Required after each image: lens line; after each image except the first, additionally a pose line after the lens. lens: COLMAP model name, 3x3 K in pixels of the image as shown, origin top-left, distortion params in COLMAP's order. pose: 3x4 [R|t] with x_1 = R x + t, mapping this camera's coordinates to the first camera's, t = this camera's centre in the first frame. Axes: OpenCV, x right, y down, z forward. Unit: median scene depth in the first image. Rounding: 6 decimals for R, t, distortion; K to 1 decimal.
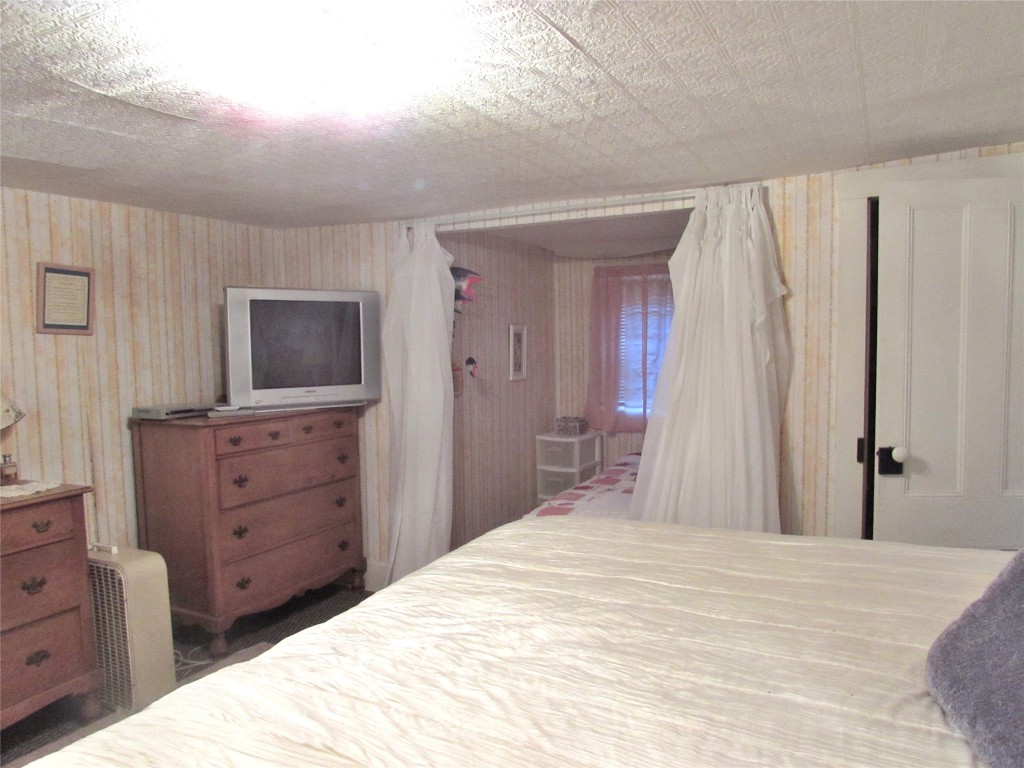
lens RADIAL K [[731.3, 0, 512.3], [0, 731.3, 384.4], [0, 0, 1]] dist [-0.028640, 0.017107]
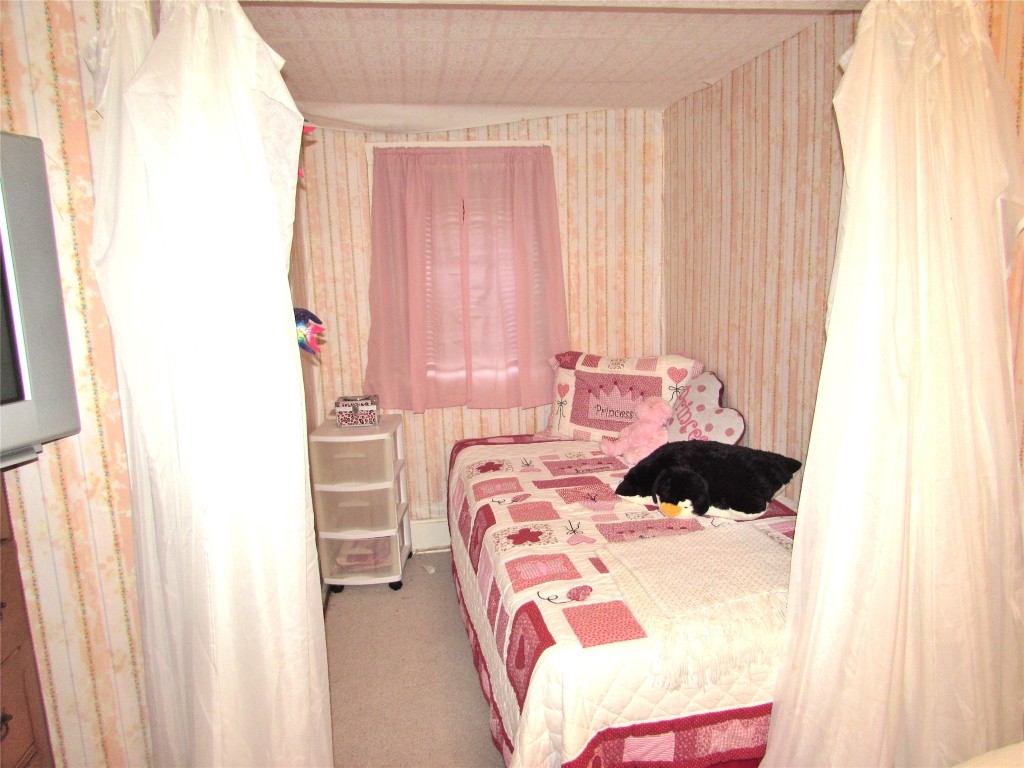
lens RADIAL K [[731.3, 0, 511.6], [0, 731.3, 386.5], [0, 0, 1]] dist [-0.028640, 0.017107]
pose [[0.809593, -0.113785, 0.575857, -0.169906], [0.057413, 0.991678, 0.115232, -0.027162], [-0.584176, -0.060230, 0.809389, 0.444132]]
